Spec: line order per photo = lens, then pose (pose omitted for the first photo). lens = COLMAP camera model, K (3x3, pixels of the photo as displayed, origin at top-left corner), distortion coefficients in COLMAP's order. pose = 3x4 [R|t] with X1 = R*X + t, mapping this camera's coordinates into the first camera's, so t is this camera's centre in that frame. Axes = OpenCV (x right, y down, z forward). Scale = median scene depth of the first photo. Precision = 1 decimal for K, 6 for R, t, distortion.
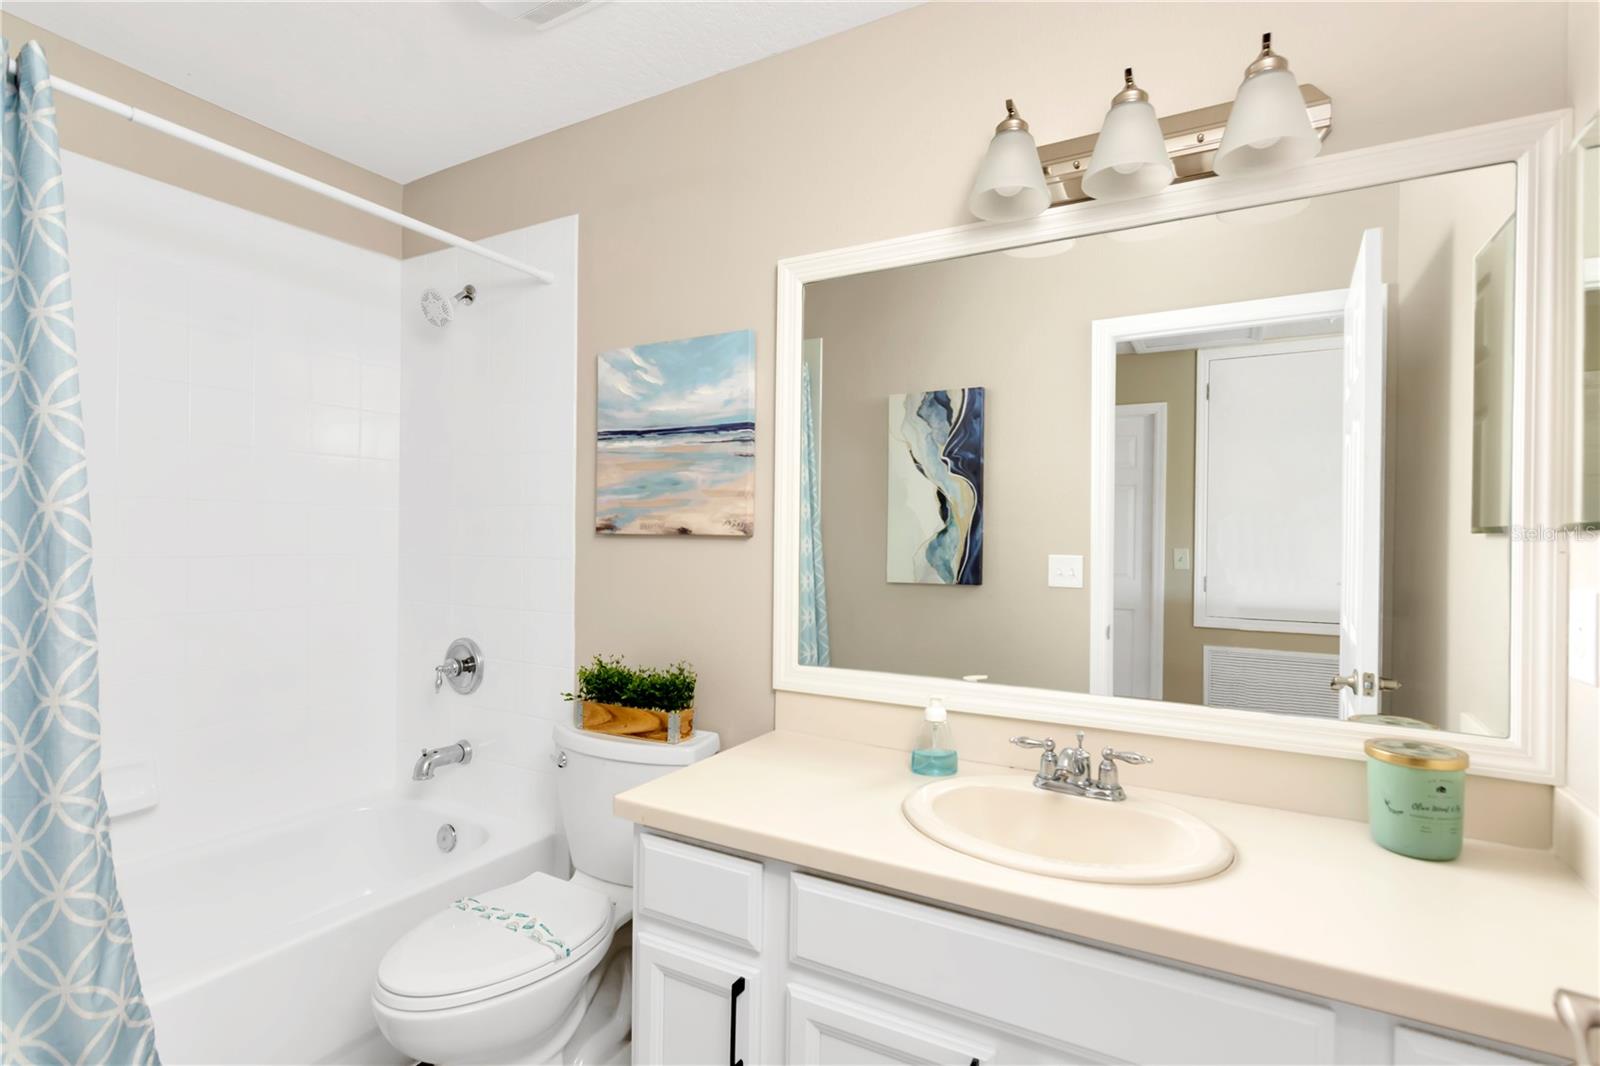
lens RADIAL K [[777.1, 0, 797.6], [0, 777.1, 536.3], [0, 0, 1]] dist [-0.001972, -0.000259]
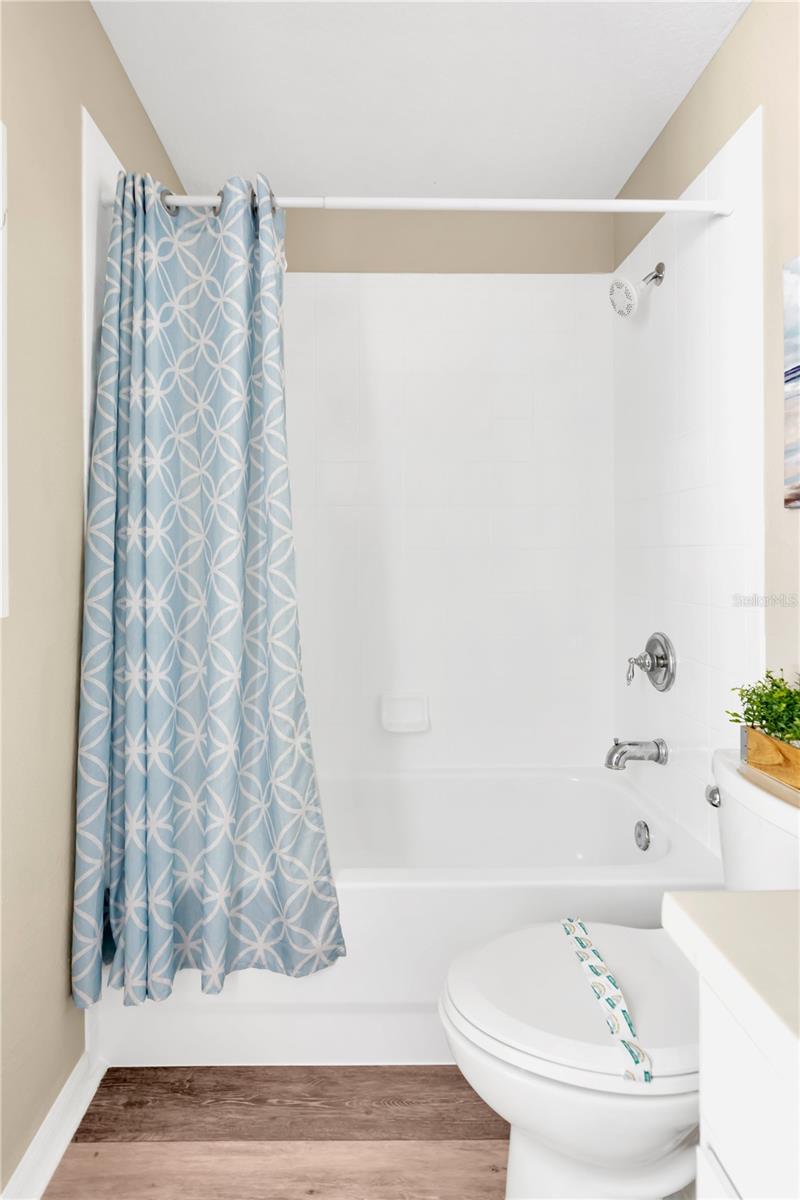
lens RADIAL K [[582.8, 0, 428.1], [0, 582.8, 564.9], [0, 0, 1]] dist [-0.001972, -0.000259]
pose [[0.507076, -0.010365, -0.861839, 0.070864], [0.010844, 0.999925, -0.005645, 0.073716], [0.861833, -0.006483, 0.507150, 0.601856]]
